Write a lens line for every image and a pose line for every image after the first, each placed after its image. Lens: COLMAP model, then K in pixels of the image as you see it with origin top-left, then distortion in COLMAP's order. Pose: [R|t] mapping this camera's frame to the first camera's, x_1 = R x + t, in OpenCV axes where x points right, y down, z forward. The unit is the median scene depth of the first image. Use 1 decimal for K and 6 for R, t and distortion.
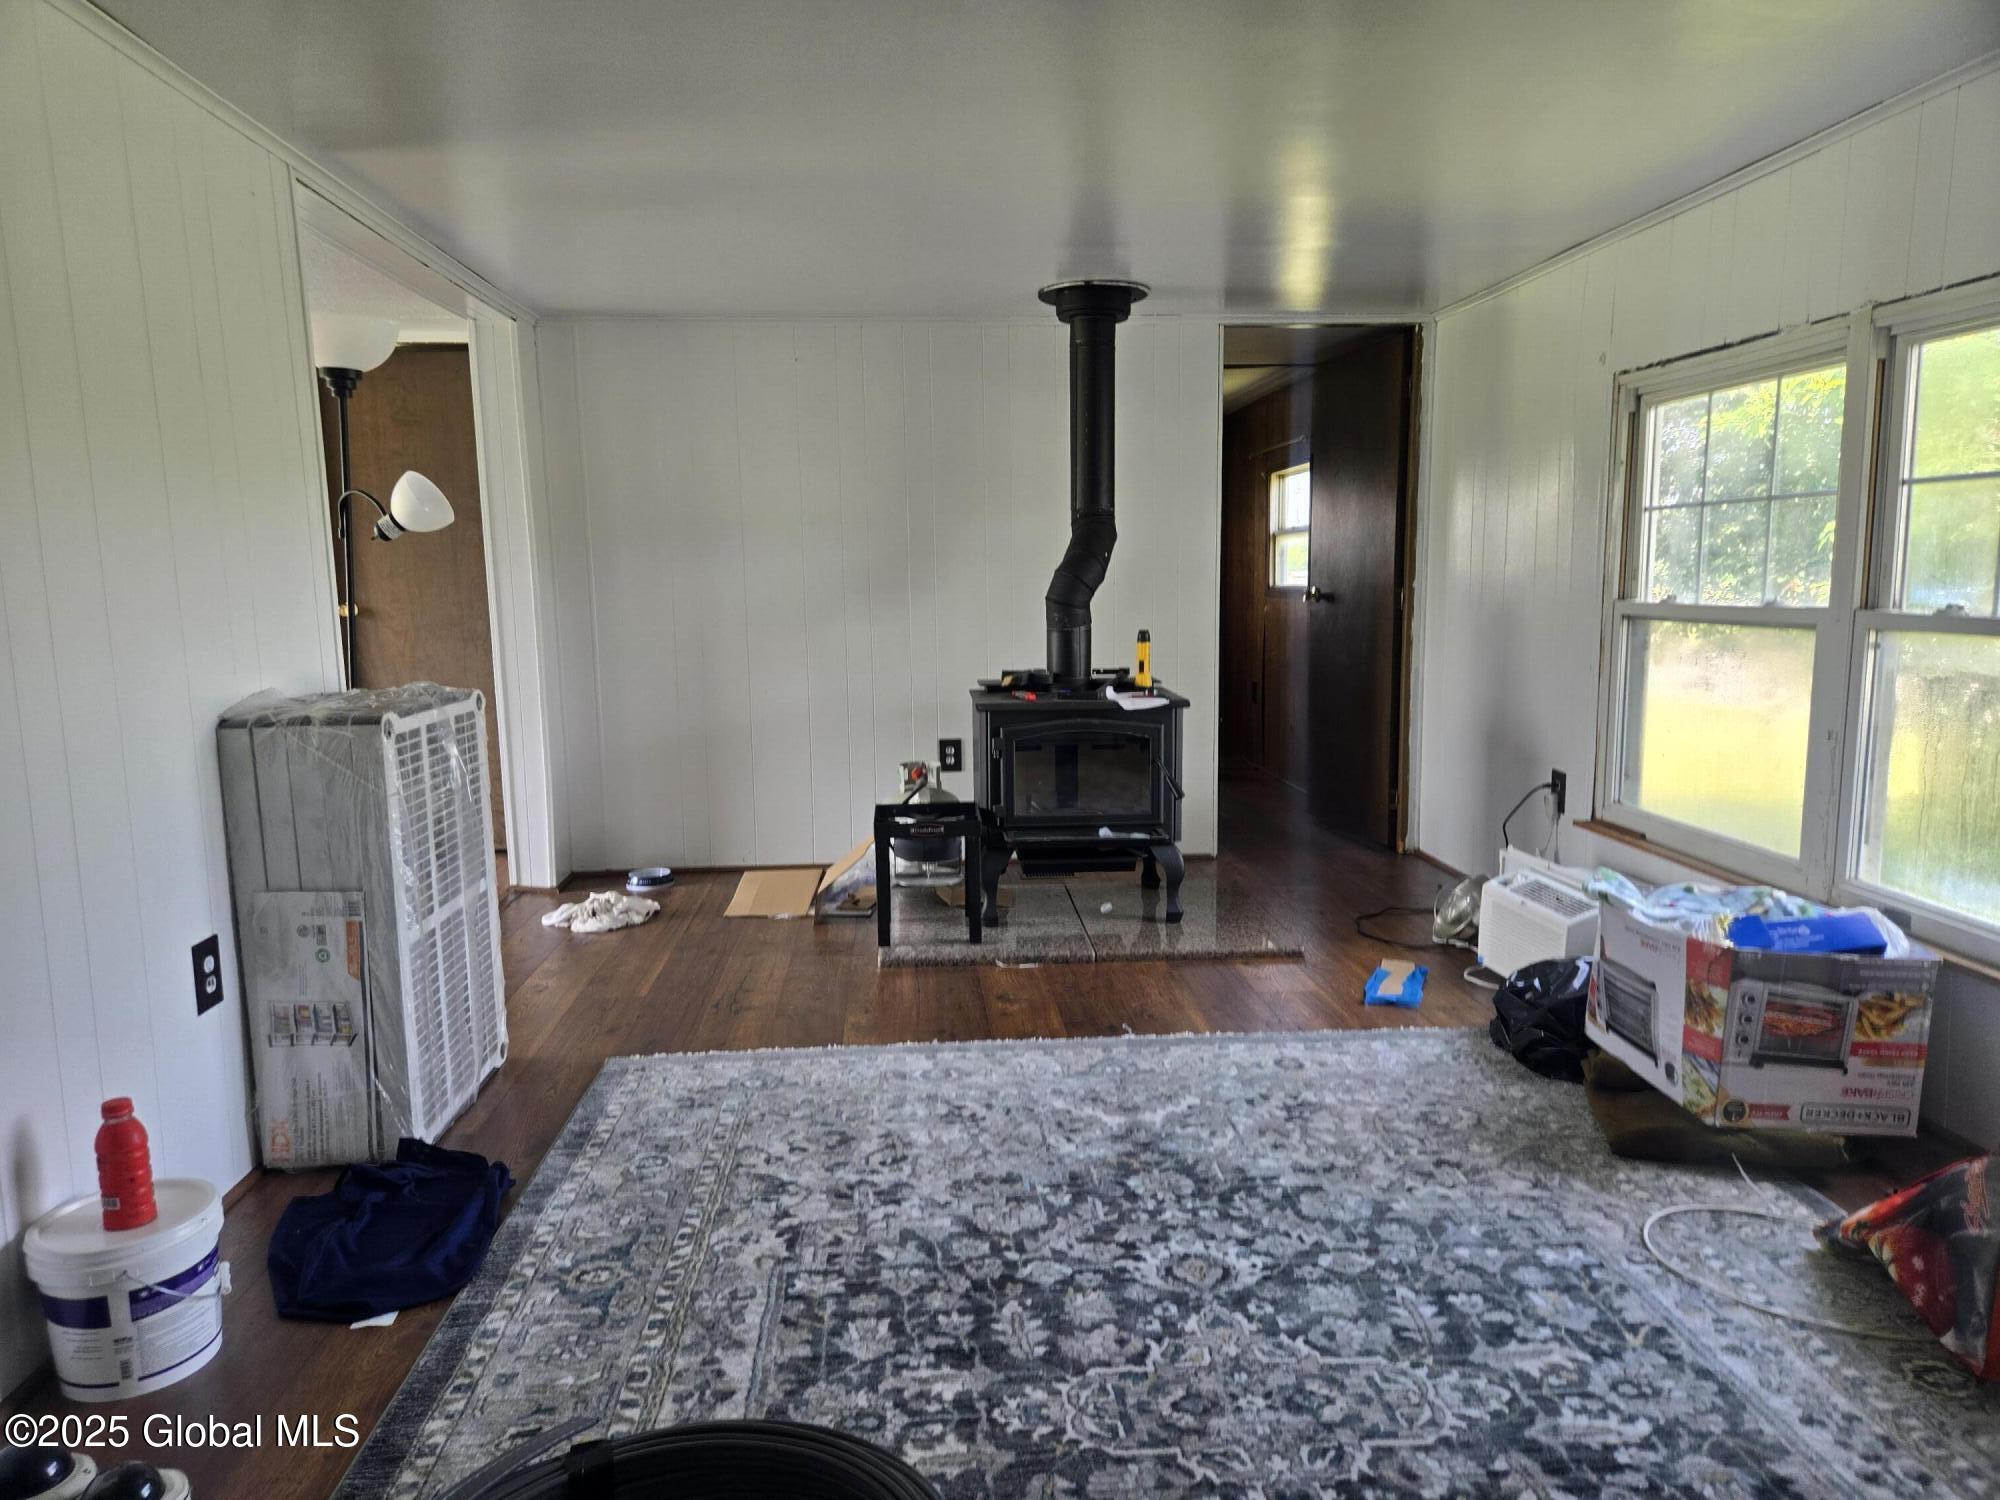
lens RADIAL K [[1335.8, 0, 993.1], [0, 1335.8, 759.7], [0, 0, 1]] dist [0.075818, -0.067412]
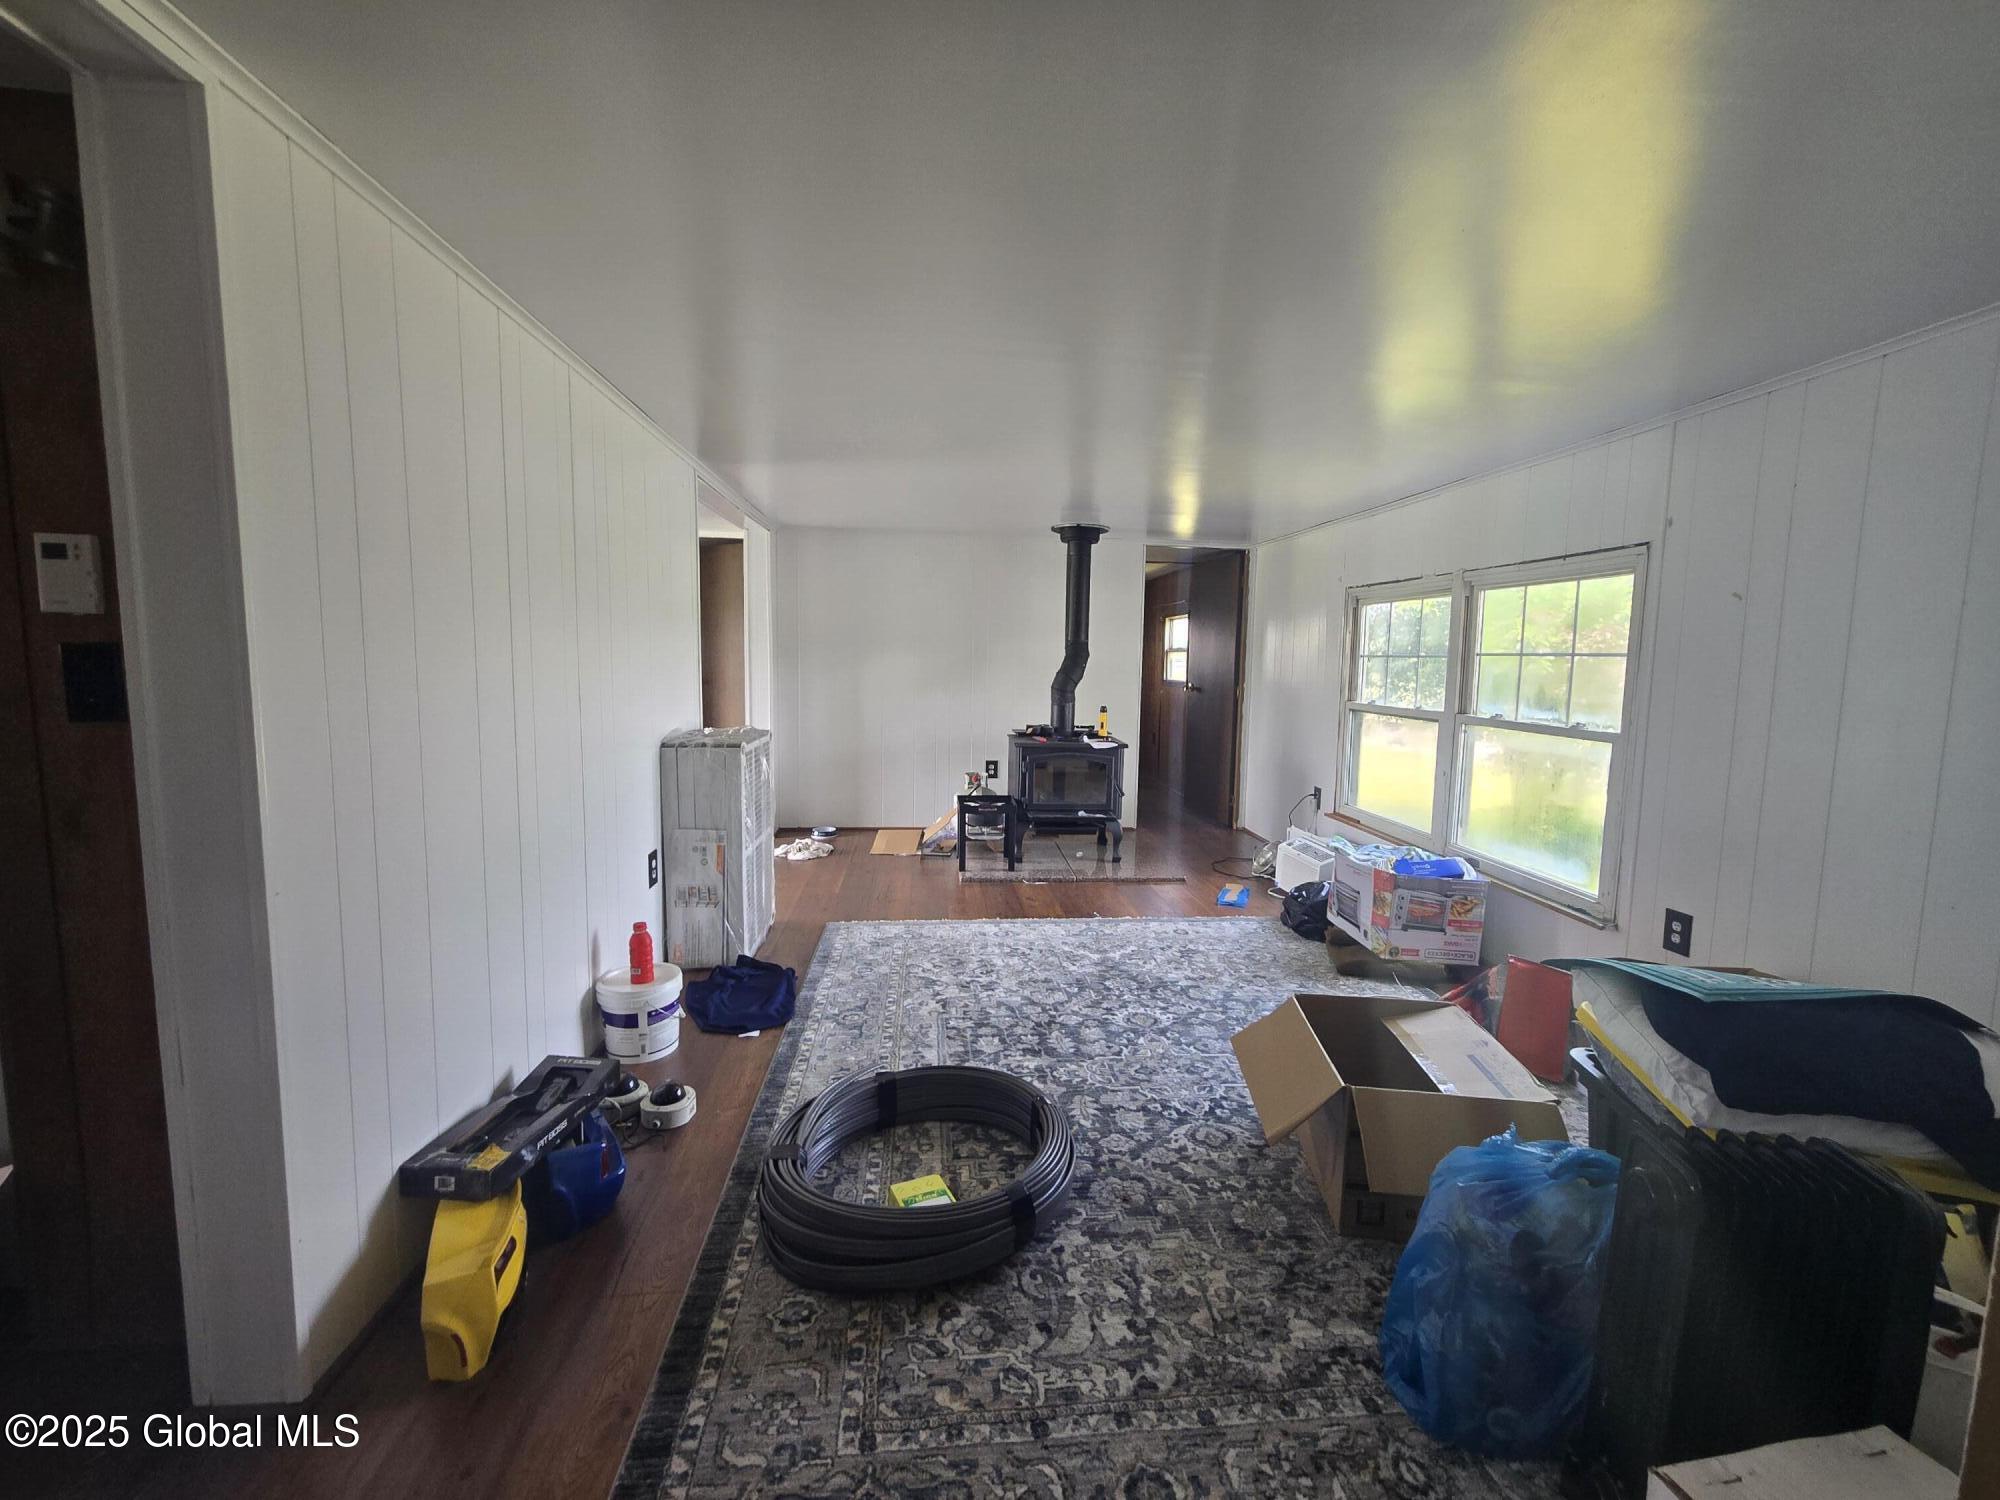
lens RADIAL K [[814.0, 0, 1006.1], [0, 814.0, 735.5], [0, 0, 1]] dist [-0.000488, -0.000045]
pose [[0.999238, 0.030157, 0.024793, -0.085062], [-0.029046, 0.998608, -0.044025, -0.002127], [-0.026086, 0.043271, 0.998723, -0.227607]]
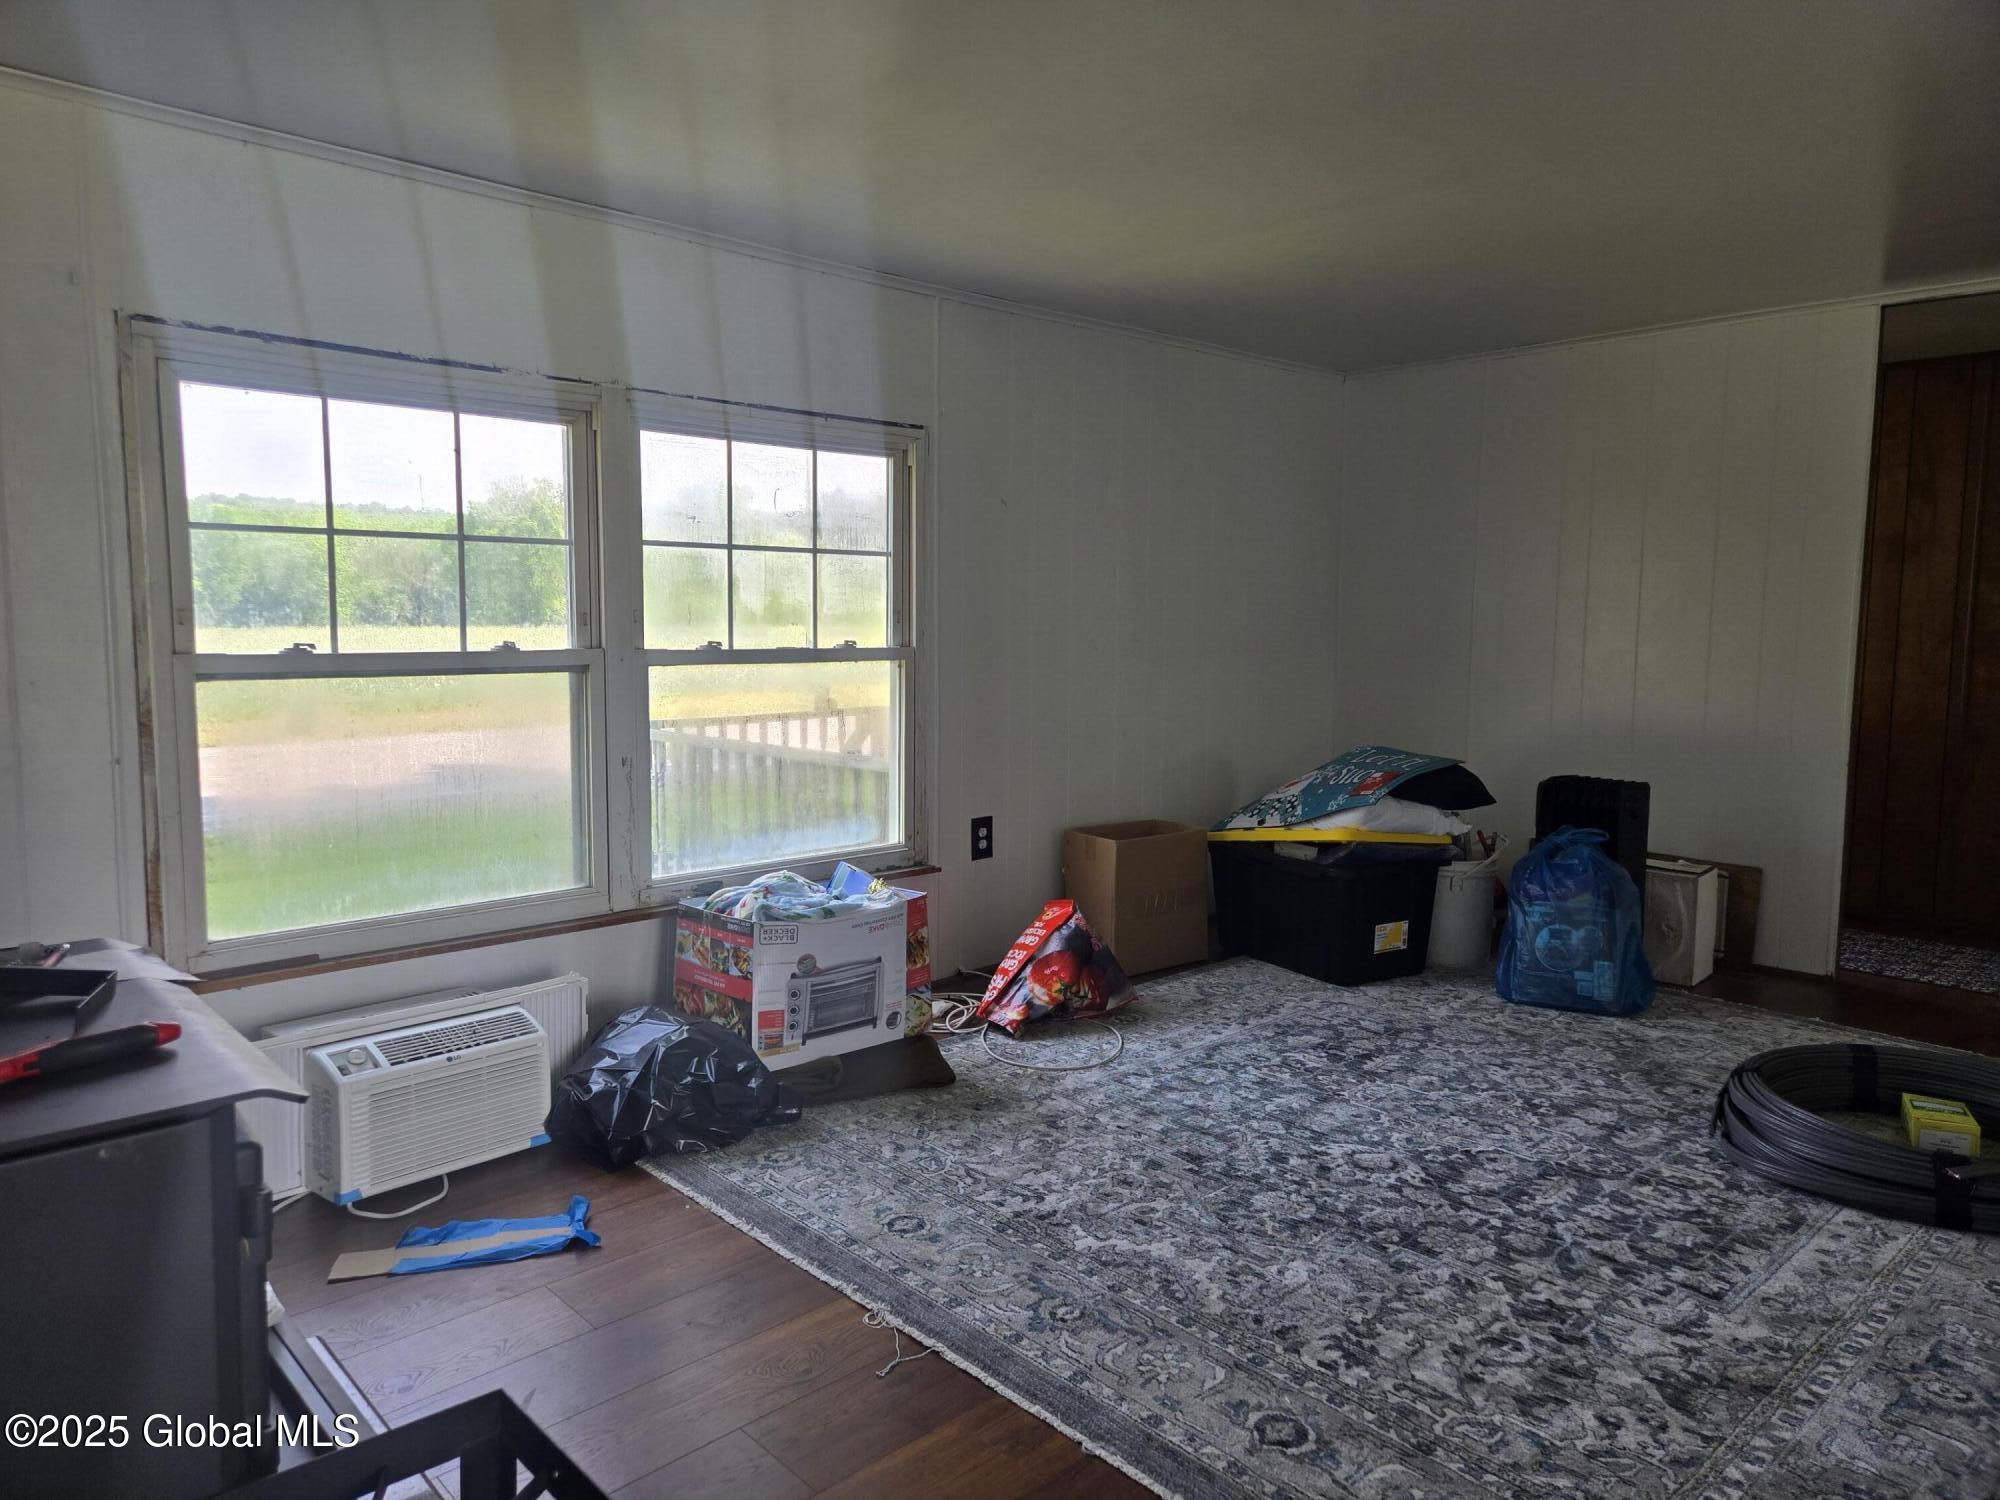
lens RADIAL K [[1522.0, 0, 844.3], [0, 1522.0, 750.4], [0, 0, 1]] dist [0.097076, -0.099145]
pose [[-0.625898, -0.061238, 0.777497, -0.511419], [0.111583, 0.979625, 0.166984, -0.234338], [-0.771882, 0.191270, -0.606312, 1.755270]]
